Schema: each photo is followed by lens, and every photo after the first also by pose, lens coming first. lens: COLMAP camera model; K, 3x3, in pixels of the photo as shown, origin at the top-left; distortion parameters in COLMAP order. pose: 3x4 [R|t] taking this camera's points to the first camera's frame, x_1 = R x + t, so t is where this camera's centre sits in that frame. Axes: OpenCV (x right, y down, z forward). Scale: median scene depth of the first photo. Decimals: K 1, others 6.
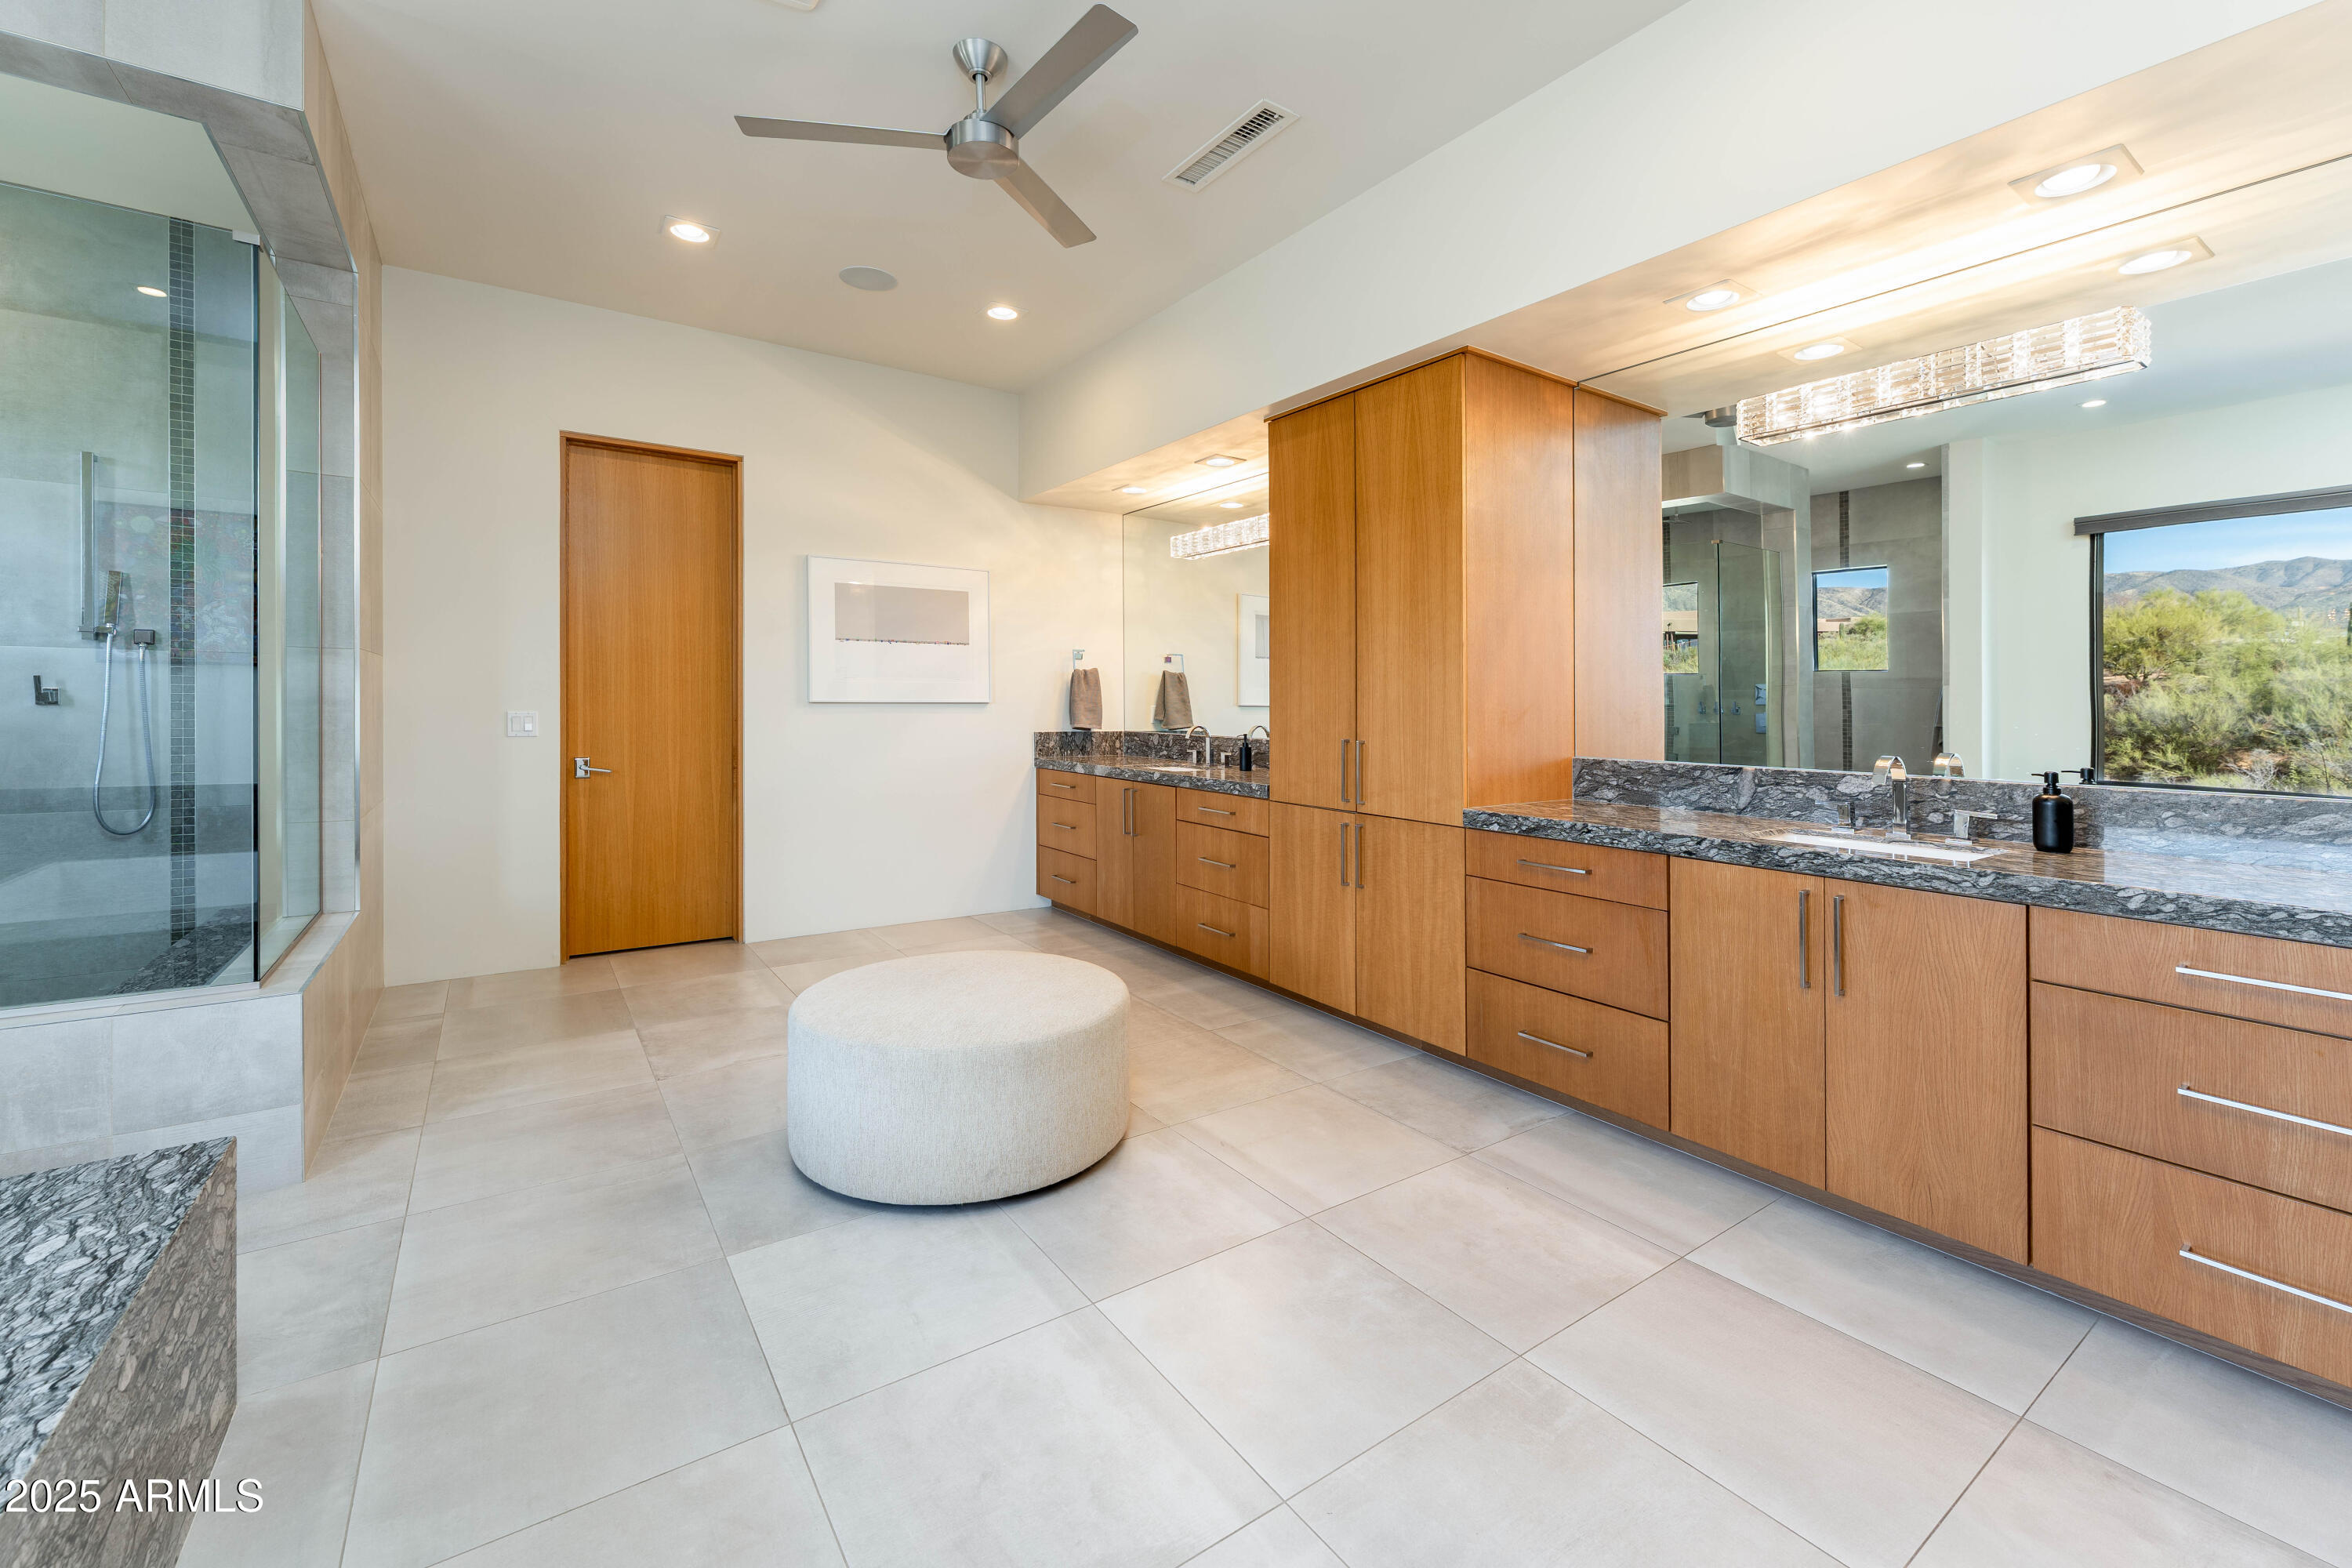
lens RADIAL K [[968.3, 0, 1143.1], [0, 968.3, 706.1], [0, 0, 1]] dist [0.001155, -0.000063]
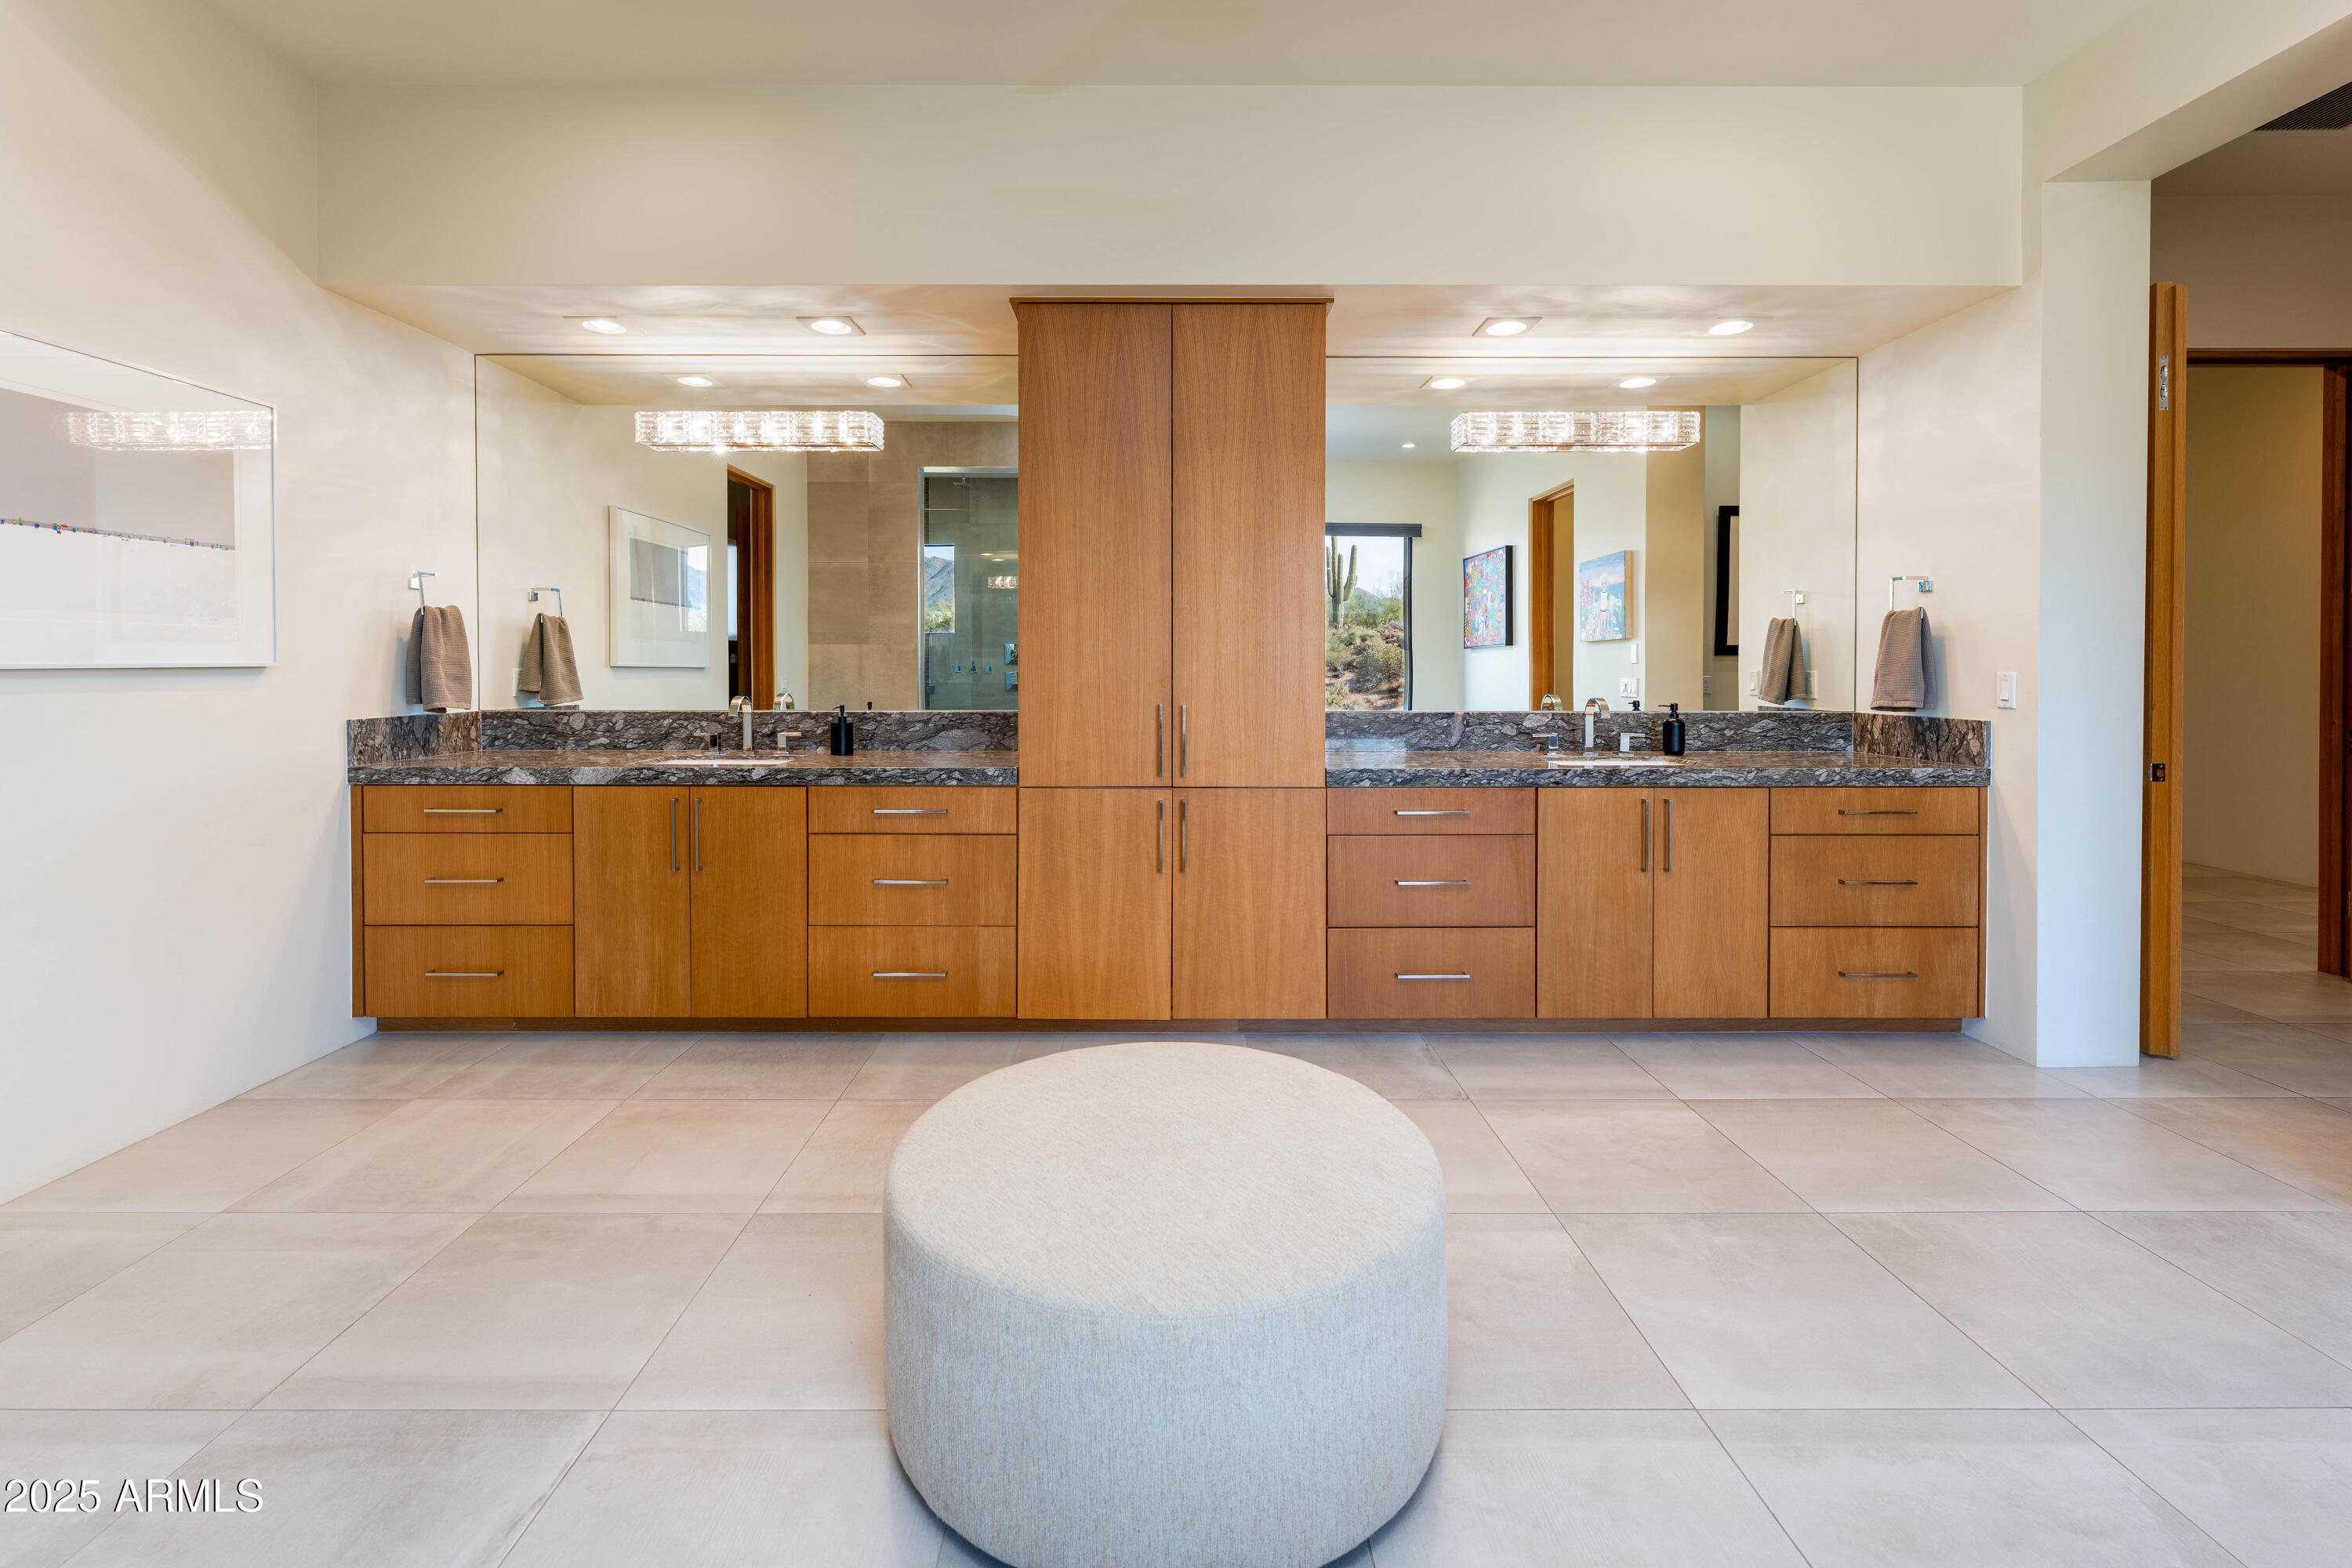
lens RADIAL K [[1015.6, 0, 1172.0], [0, 1015.6, 670.2], [0, 0, 1]] dist [-0.001399, -0.000013]
pose [[0.555020, -0.013967, 0.831720, -0.579211], [0.008177, 0.999902, 0.011335, -0.006572], [-0.831797, 0.000510, 0.555080, 0.524903]]
